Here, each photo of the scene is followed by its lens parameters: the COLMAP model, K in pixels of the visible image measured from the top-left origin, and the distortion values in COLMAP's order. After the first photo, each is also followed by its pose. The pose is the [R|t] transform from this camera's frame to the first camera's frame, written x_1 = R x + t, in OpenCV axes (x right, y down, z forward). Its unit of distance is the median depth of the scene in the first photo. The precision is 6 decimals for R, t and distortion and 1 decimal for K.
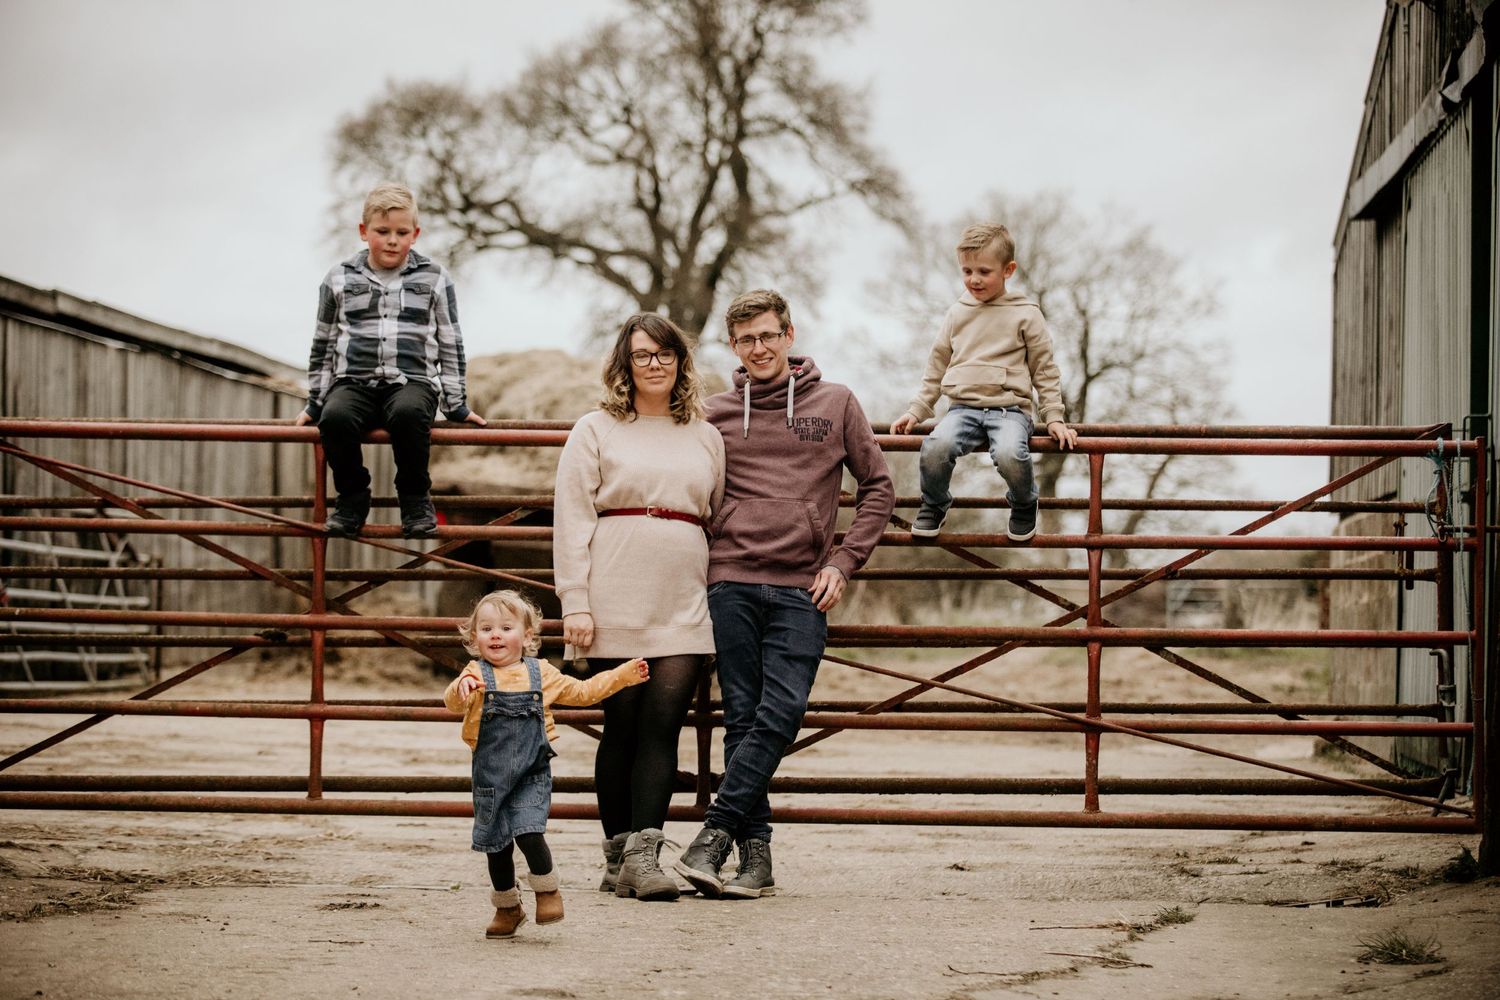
lens RADIAL K [[3898.5, 0, 750.1], [0, 3898.5, 446.9], [0, 0, 1]] dist [-0.136362, 1.001442]
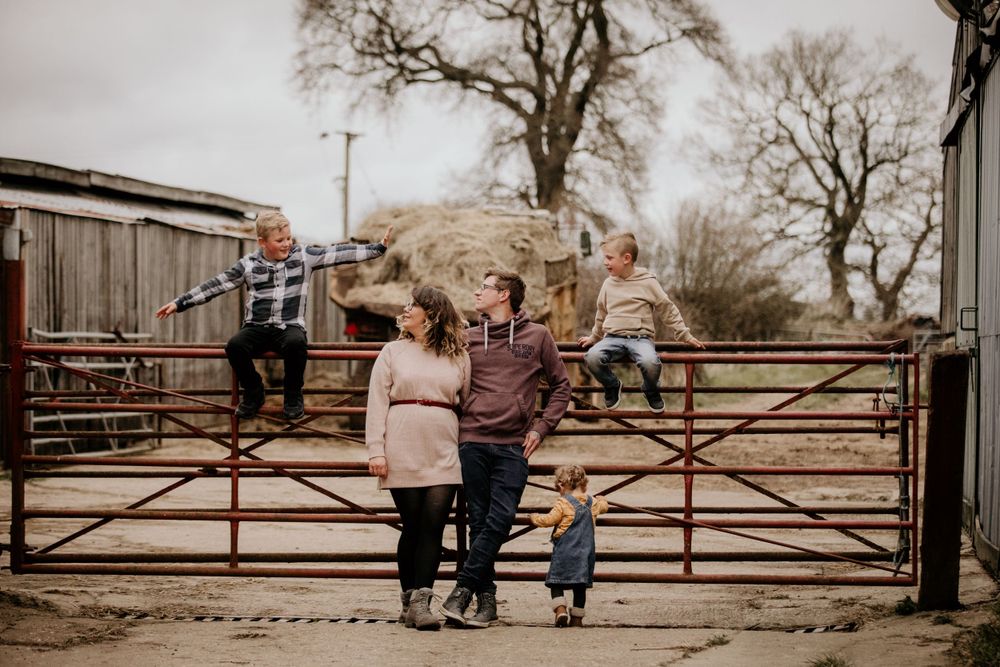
lens RADIAL K [[2912.5, 0, 500.0], [0, 2912.5, 333.5], [0, 0, 1]] dist [0.045025, -1.637623]
pose [[0.999157, -0.007964, -0.040262, 0.051477], [0.009507, 0.999222, 0.038268, -0.053981], [0.039926, -0.038618, 0.998456, -0.241147]]
